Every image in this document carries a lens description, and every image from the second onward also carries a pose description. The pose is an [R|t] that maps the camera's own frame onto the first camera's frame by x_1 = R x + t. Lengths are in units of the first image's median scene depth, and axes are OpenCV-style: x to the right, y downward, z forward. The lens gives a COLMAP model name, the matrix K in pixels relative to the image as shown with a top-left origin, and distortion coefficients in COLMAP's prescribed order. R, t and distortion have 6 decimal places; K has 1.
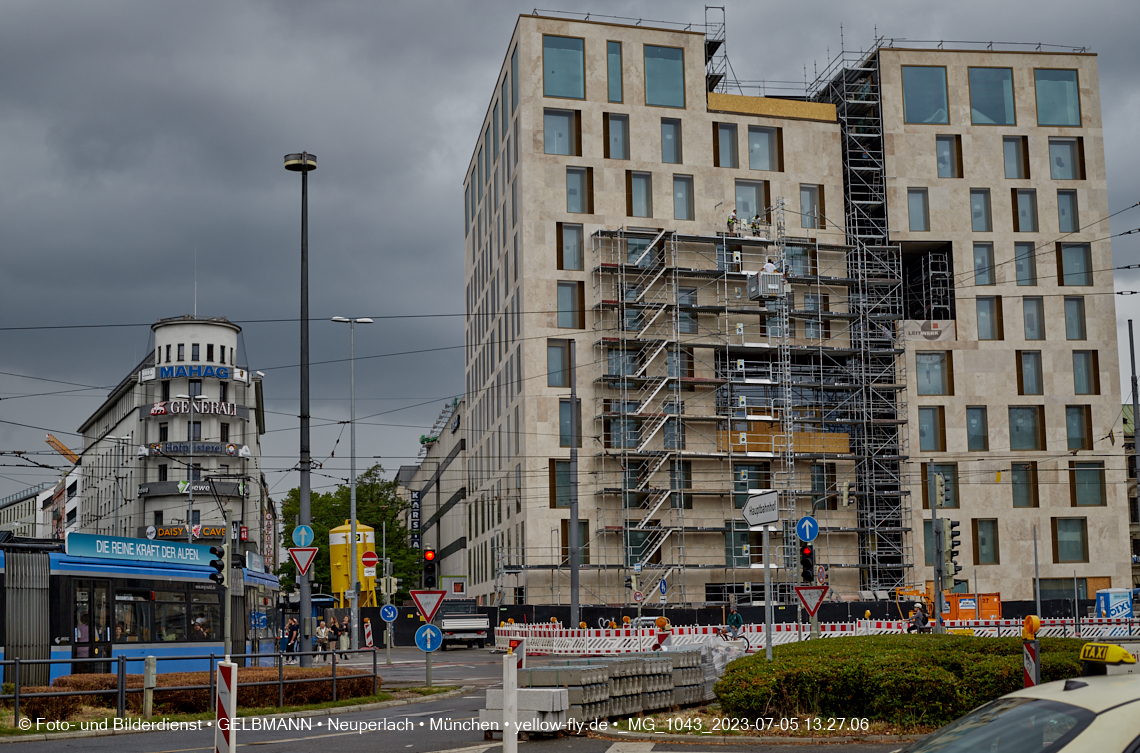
lens RADIAL K [[1682.2, 0, 563.5], [0, 1682.2, 386.2], [0, 0, 1]] dist [-0.079666, -0.089598]
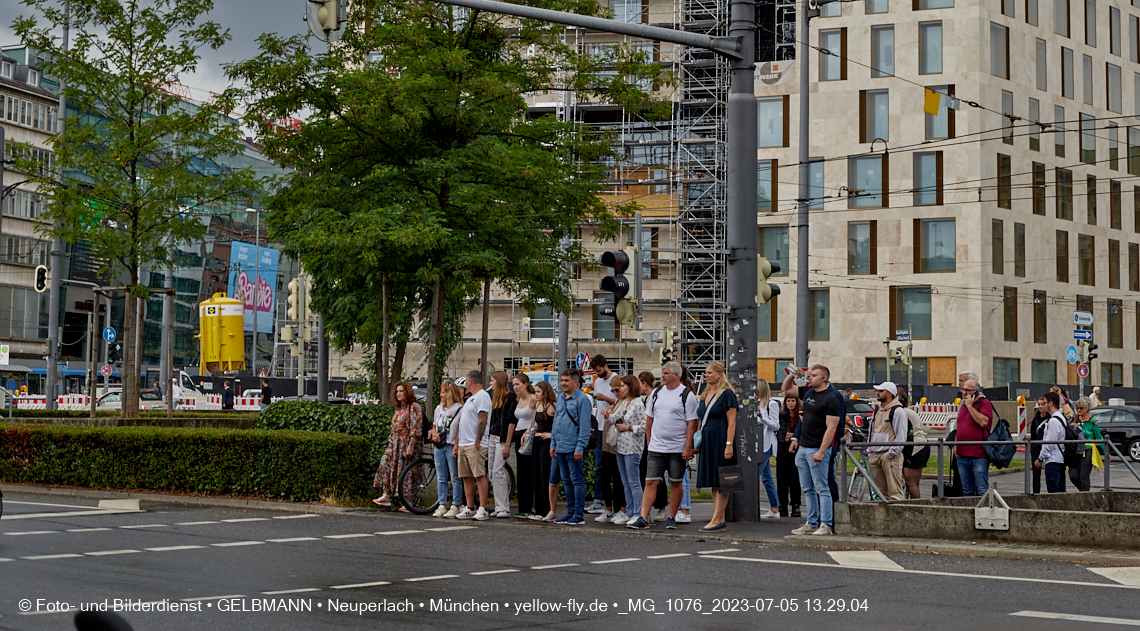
lens RADIAL K [[2141.9, 0, 740.8], [0, 2141.9, 155.4], [0, 0, 1]] dist [-0.006912, 0.041670]
pose [[0.858499, -0.037977, -0.511408, 0.787293], [0.052477, 0.998525, 0.013943, -0.007077], [0.510124, -0.038807, 0.859225, 0.026026]]
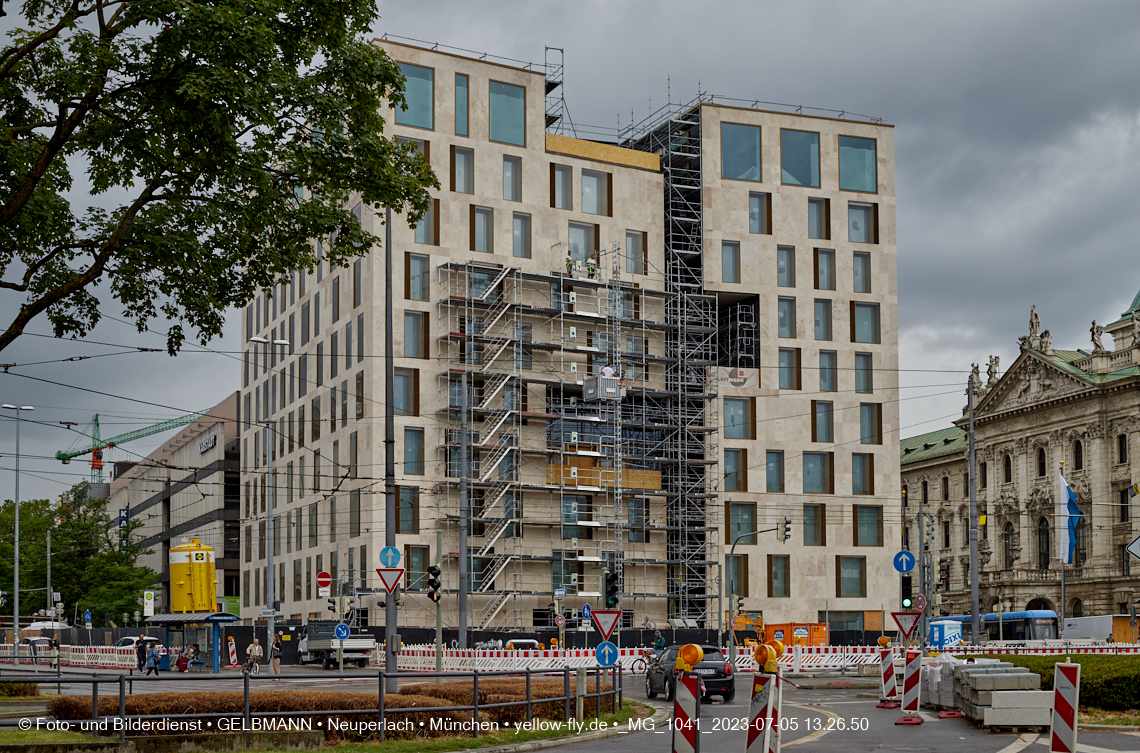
lens RADIAL K [[1669.6, 0, 575.8], [0, 1669.6, 576.7], [0, 0, 1]] dist [-0.051389, -0.025232]
pose [[0.968644, 0.022253, 0.247454, -0.141319], [-0.046214, 0.994737, 0.091449, 0.000507], [-0.244116, -0.100017, 0.964574, -0.010622]]
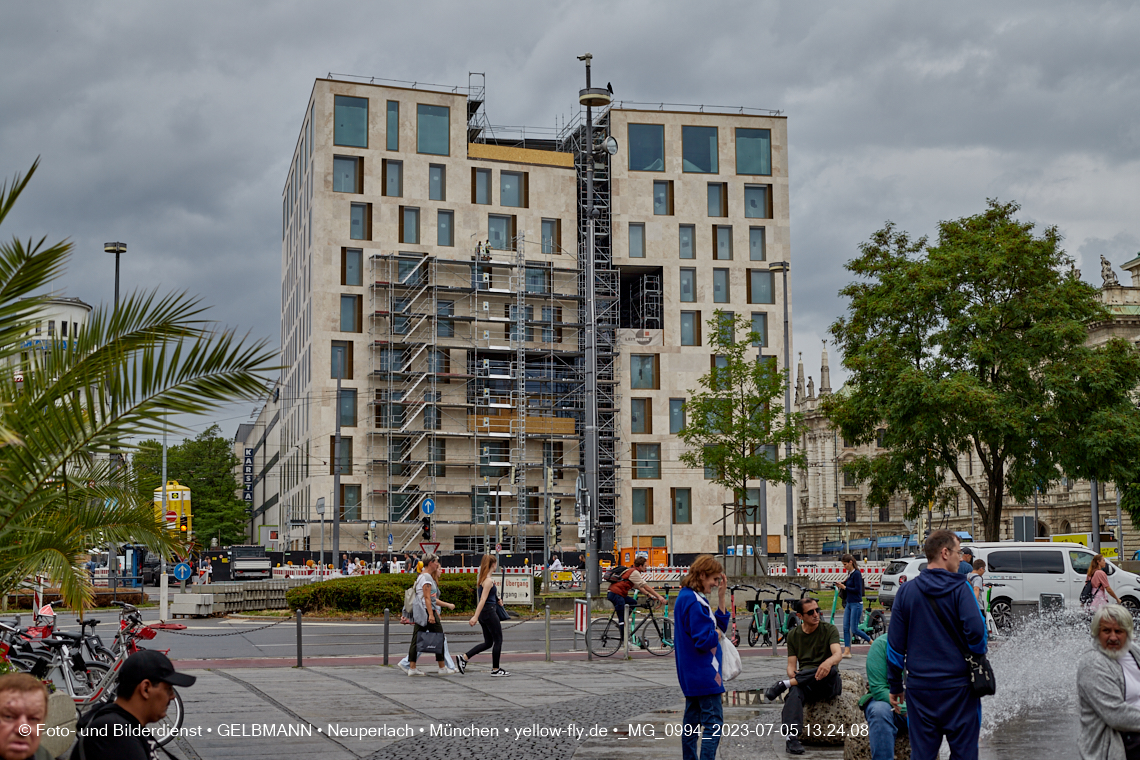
lens RADIAL K [[1642.6, 0, 568.5], [0, 1642.6, 380.6], [0, 0, 1]] dist [-0.076864, -0.047297]
pose [[0.995955, 0.019629, 0.087687, 0.056587], [-0.021891, 0.999450, 0.024917, -0.030688], [-0.087150, -0.026736, 0.995836, -0.224786]]
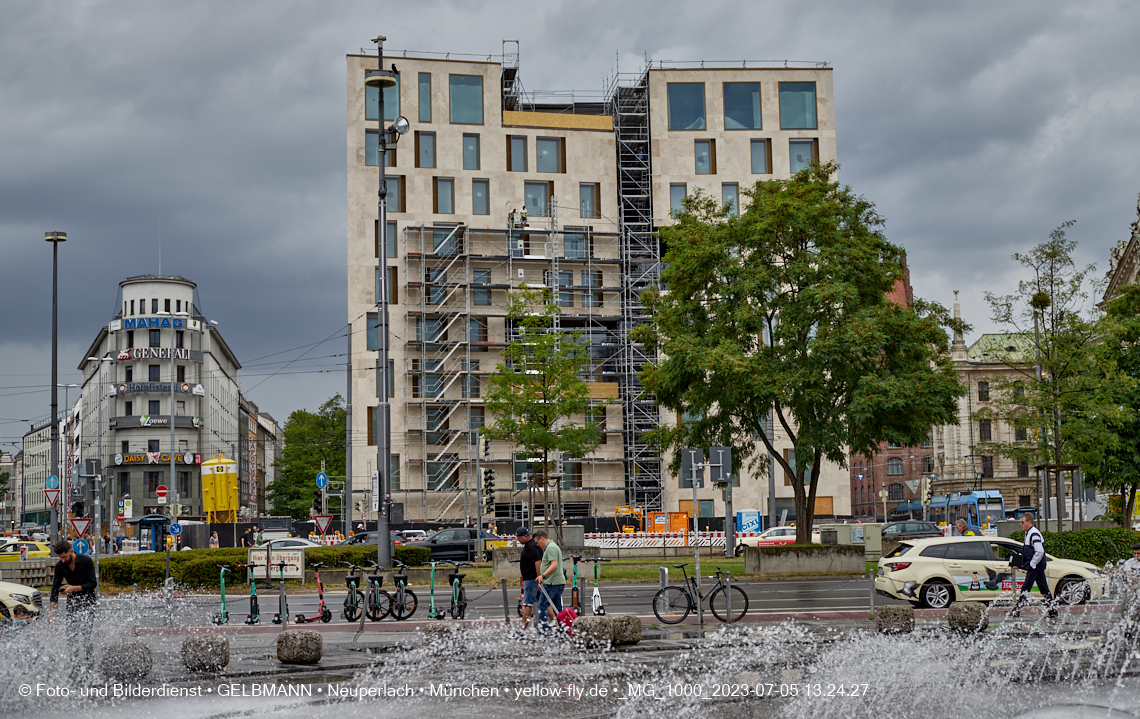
lens RADIAL K [[1665.3, 0, 570.2], [0, 1665.3, 366.8], [0, 0, 1]] dist [-0.073917, -0.093042]
pose [[0.999156, -0.009275, -0.040008, 0.183569], [0.010967, 0.999046, 0.042272, -0.036611], [0.039578, -0.042675, 0.998305, -0.240868]]
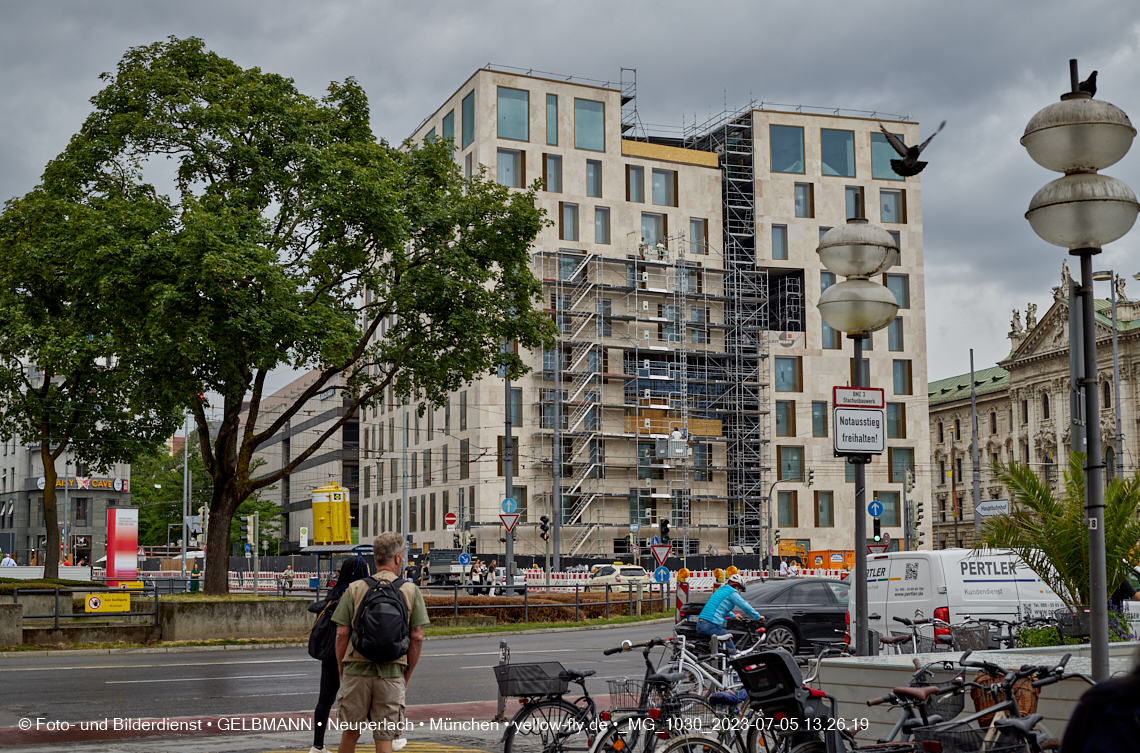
lens RADIAL K [[1680.2, 0, 577.5], [0, 1680.2, 378.5], [0, 0, 1]] dist [-0.067546, -0.095990]
pose [[0.979601, 0.032522, 0.198302, -0.183322], [-0.037334, 0.999091, 0.020577, -0.024601], [-0.197452, -0.027560, 0.979925, -0.201281]]
